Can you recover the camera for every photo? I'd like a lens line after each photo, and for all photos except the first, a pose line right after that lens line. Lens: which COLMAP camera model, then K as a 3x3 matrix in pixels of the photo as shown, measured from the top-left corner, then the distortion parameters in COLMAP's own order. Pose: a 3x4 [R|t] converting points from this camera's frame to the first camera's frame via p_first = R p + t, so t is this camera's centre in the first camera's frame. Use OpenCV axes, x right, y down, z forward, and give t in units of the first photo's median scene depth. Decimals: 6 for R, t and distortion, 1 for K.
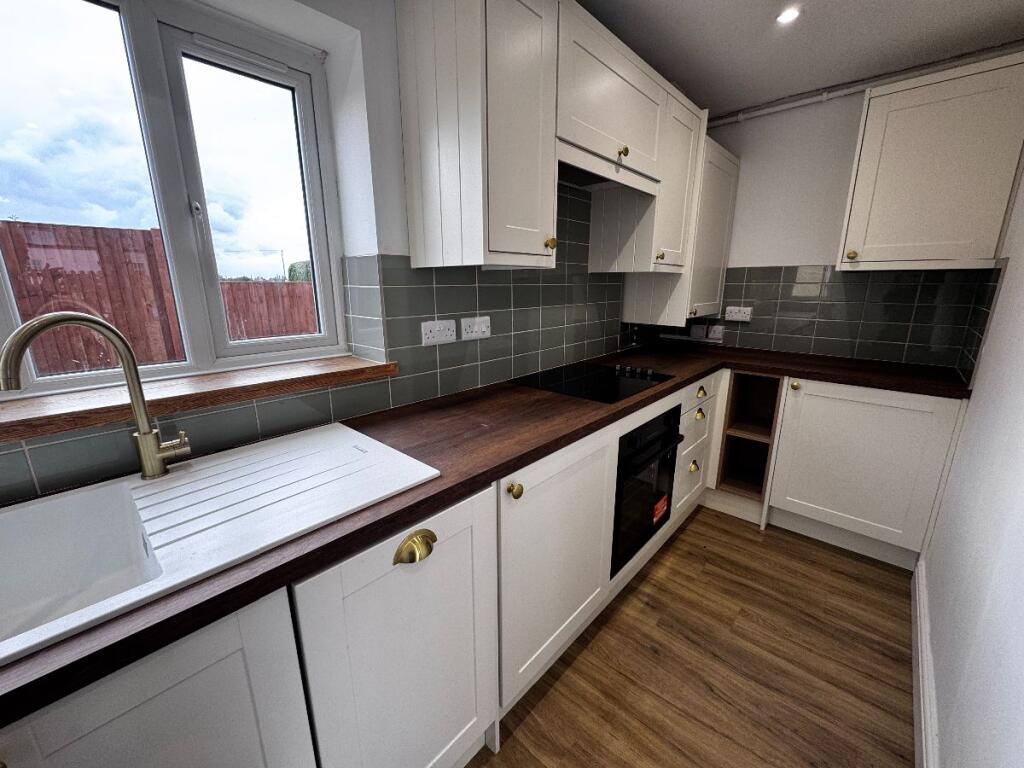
lens RADIAL K [[409.9, 0, 512.0], [0, 409.9, 384.0], [0, 0, 1]] dist [-0.000645, 0.000183]
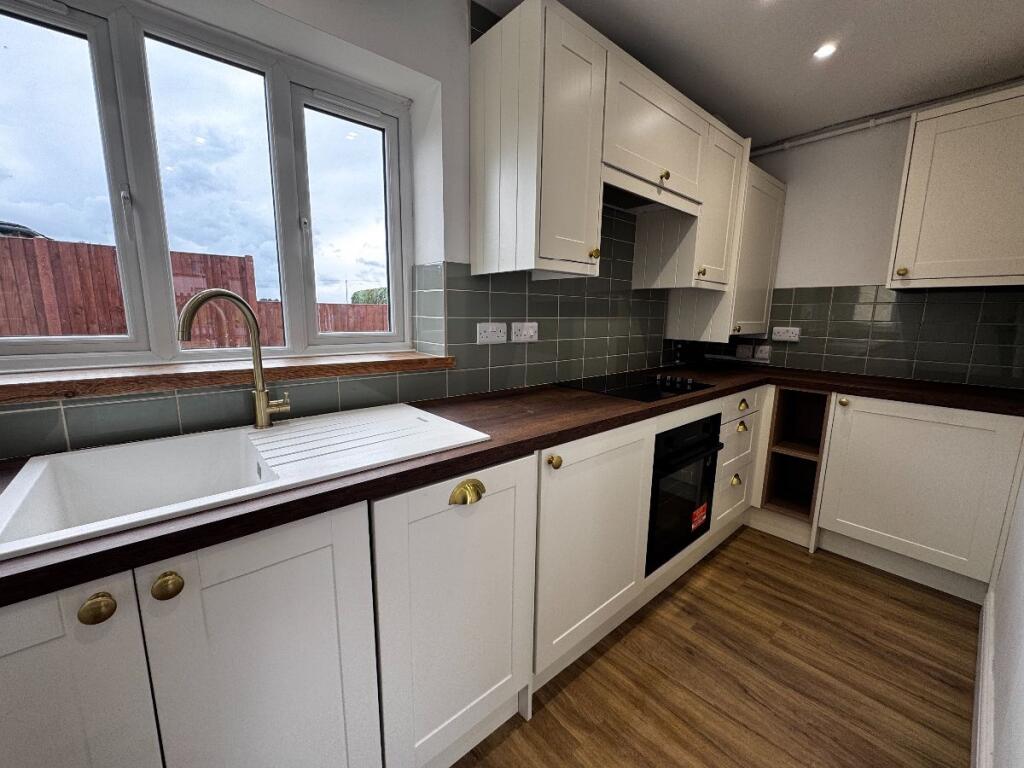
lens RADIAL K [[409.9, 0, 512.0], [0, 409.9, 384.0], [0, 0, 1]] dist [-0.000645, 0.000183]
pose [[0.993234, 0.035196, -0.110666, 0.005336], [-0.043293, 0.996491, -0.071630, 0.086382], [0.107756, 0.075936, 0.991273, -0.090879]]
